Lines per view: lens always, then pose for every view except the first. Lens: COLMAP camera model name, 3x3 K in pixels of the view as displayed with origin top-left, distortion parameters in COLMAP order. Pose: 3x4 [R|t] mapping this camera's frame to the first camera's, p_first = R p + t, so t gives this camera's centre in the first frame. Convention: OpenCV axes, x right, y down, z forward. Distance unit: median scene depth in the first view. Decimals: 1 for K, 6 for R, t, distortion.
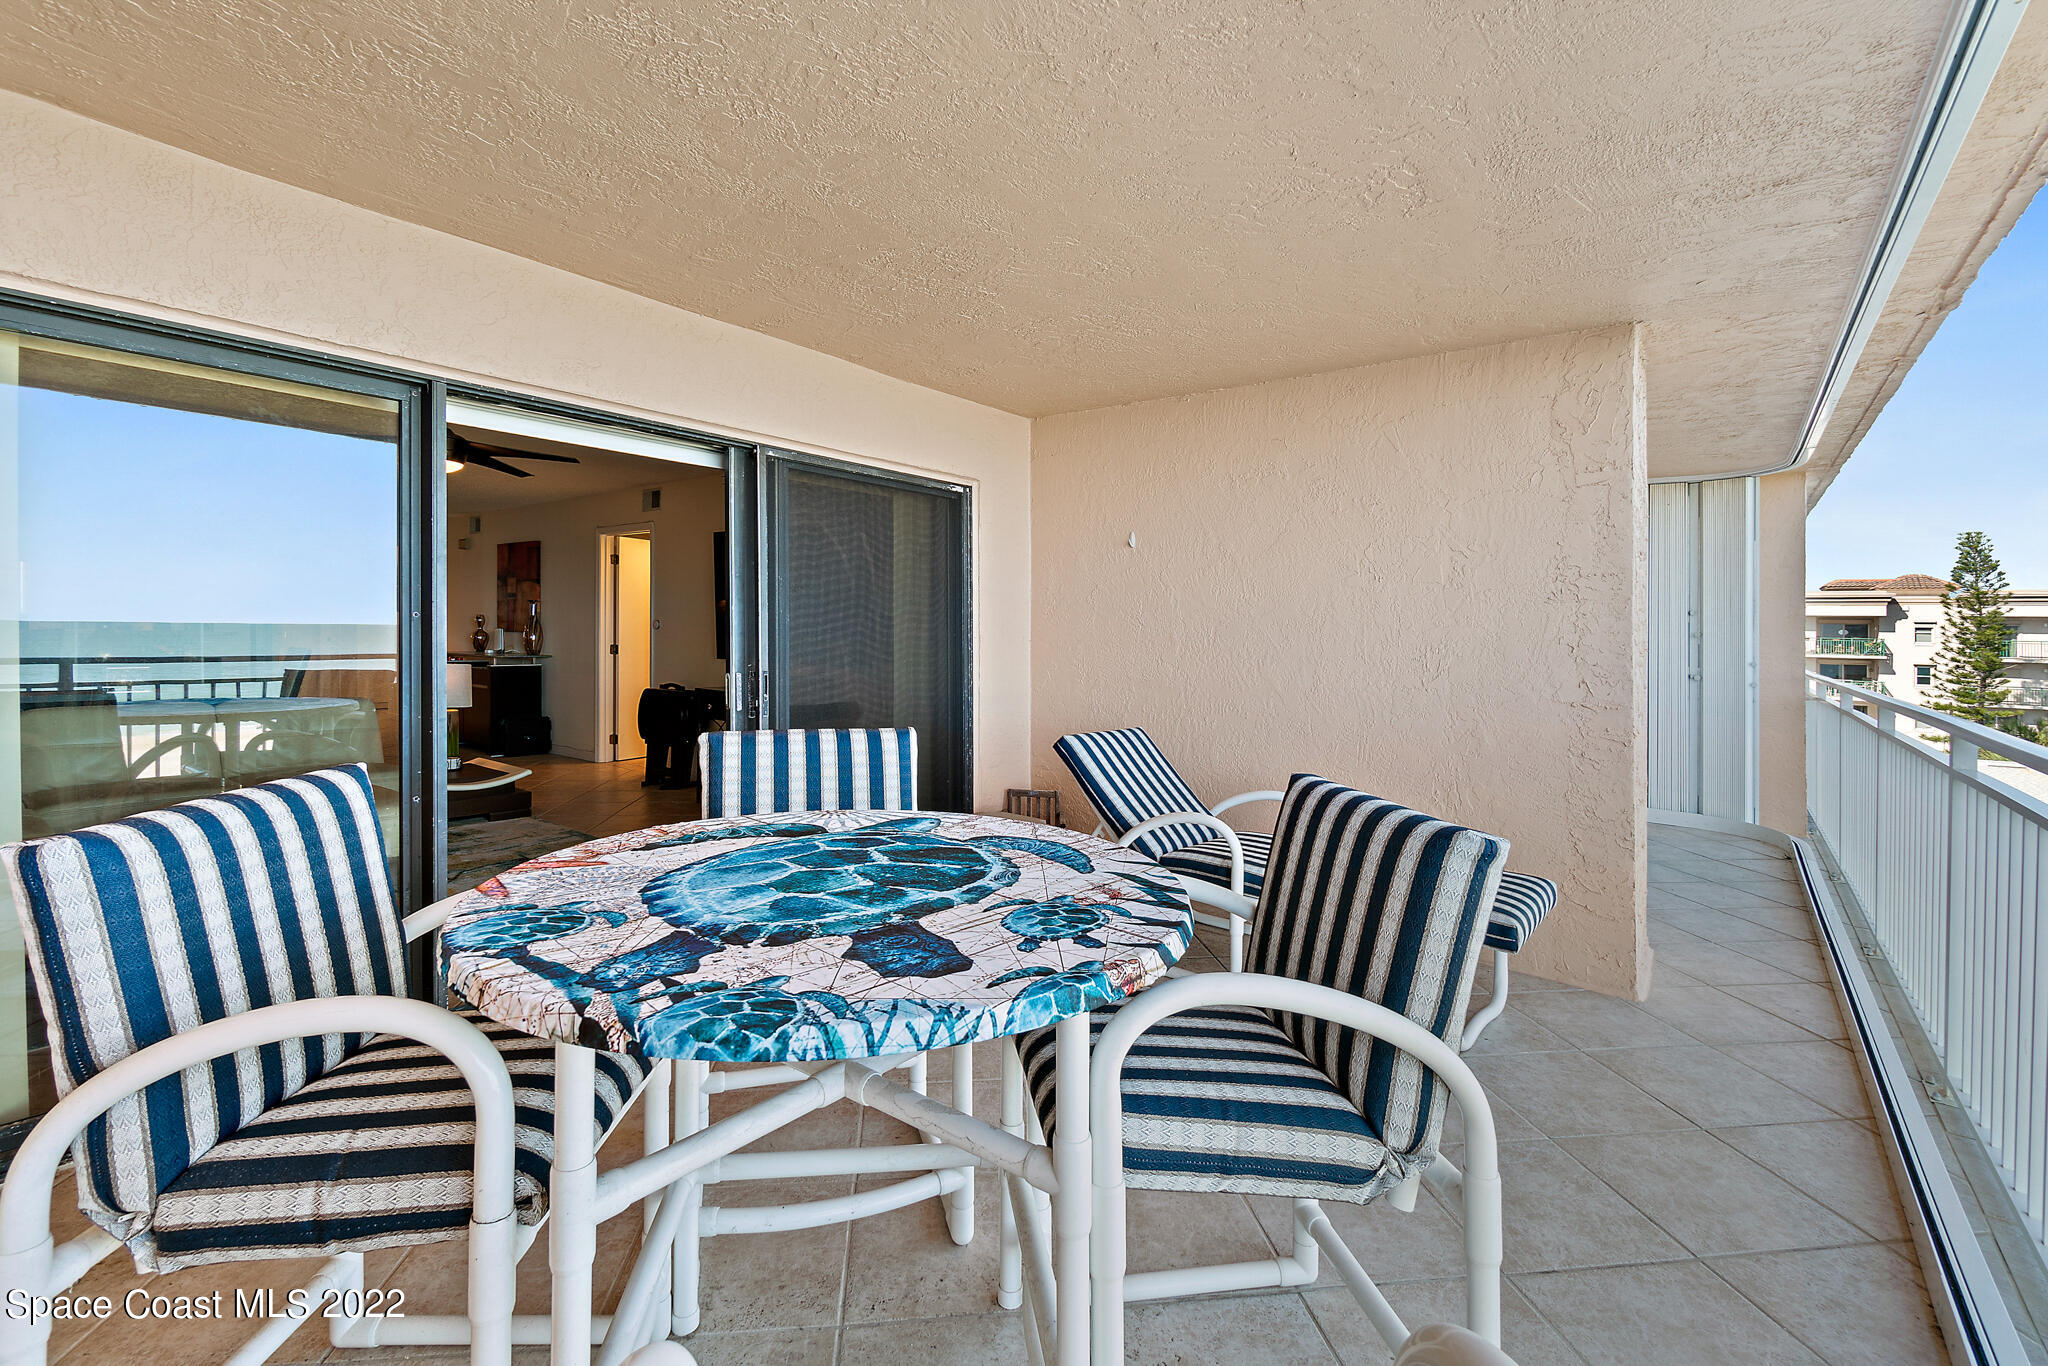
lens RADIAL K [[888.1, 0, 1015.4], [0, 888.1, 685.7], [0, 0, 1]] dist [0.004958, 0.000652]
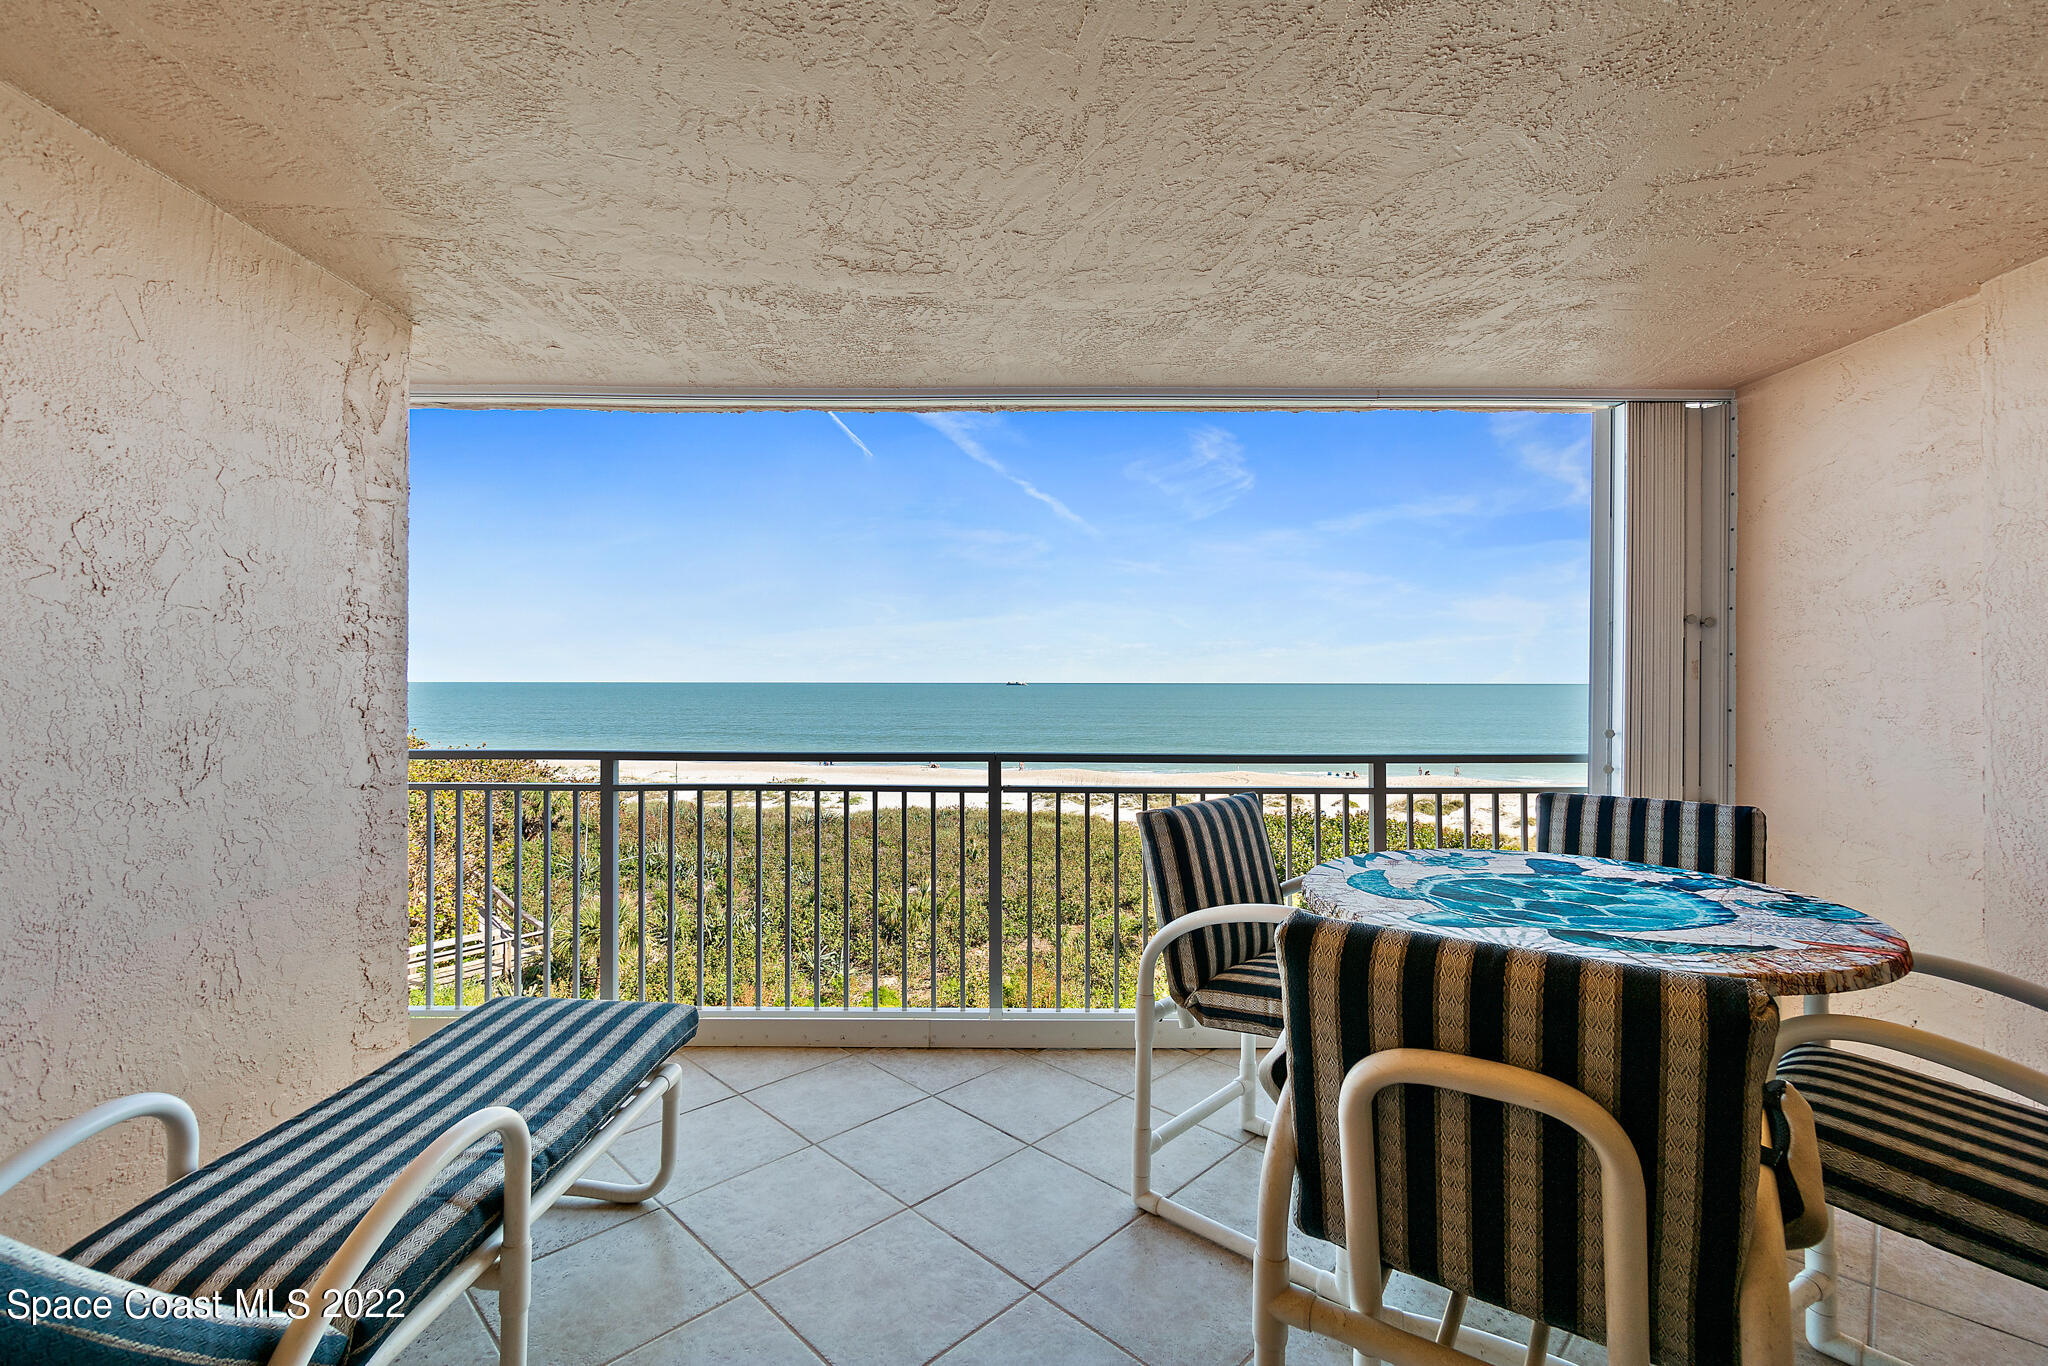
lens RADIAL K [[888.1, 0, 1028.4], [0, 888.1, 685.6], [0, 0, 1]] dist [0.004958, 0.000652]
pose [[-0.622842, -0.022805, 0.782015, -0.642139], [0.033630, 0.997871, 0.055885, -0.183098], [-0.781625, 0.061106, -0.620749, 2.132012]]
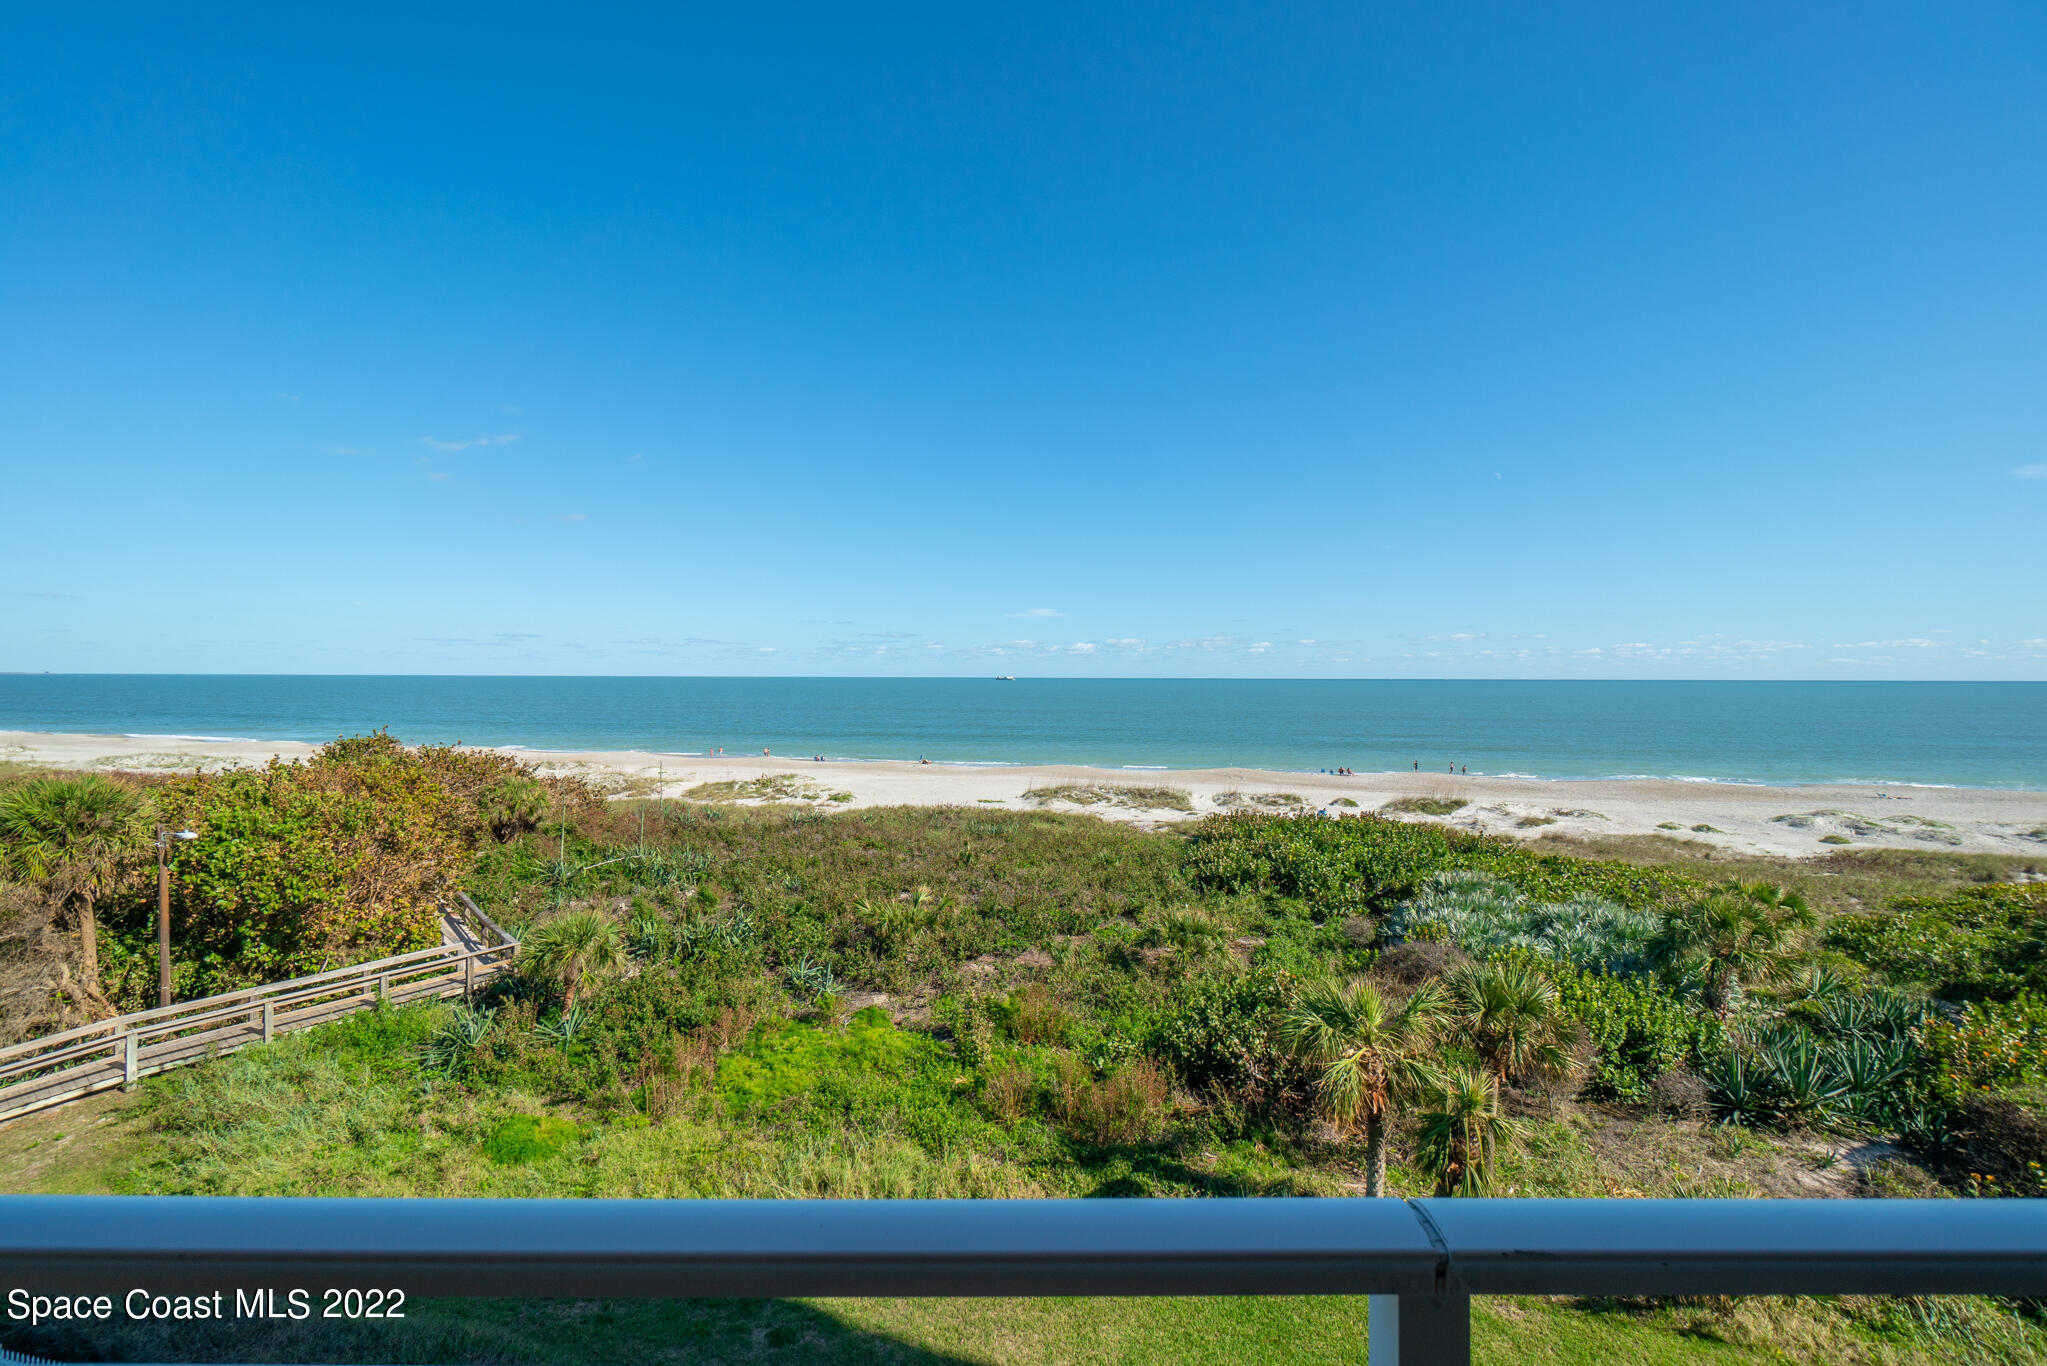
lens RADIAL K [[887.6, 0, 1016.6], [0, 887.6, 685.2], [0, 0, 1]] dist [0.004958, 0.000652]
pose [[-0.622155, -0.026468, 0.782446, -0.591053], [0.032875, 0.997664, 0.059889, -0.181536], [-0.782203, 0.062983, -0.619831, 2.103969]]
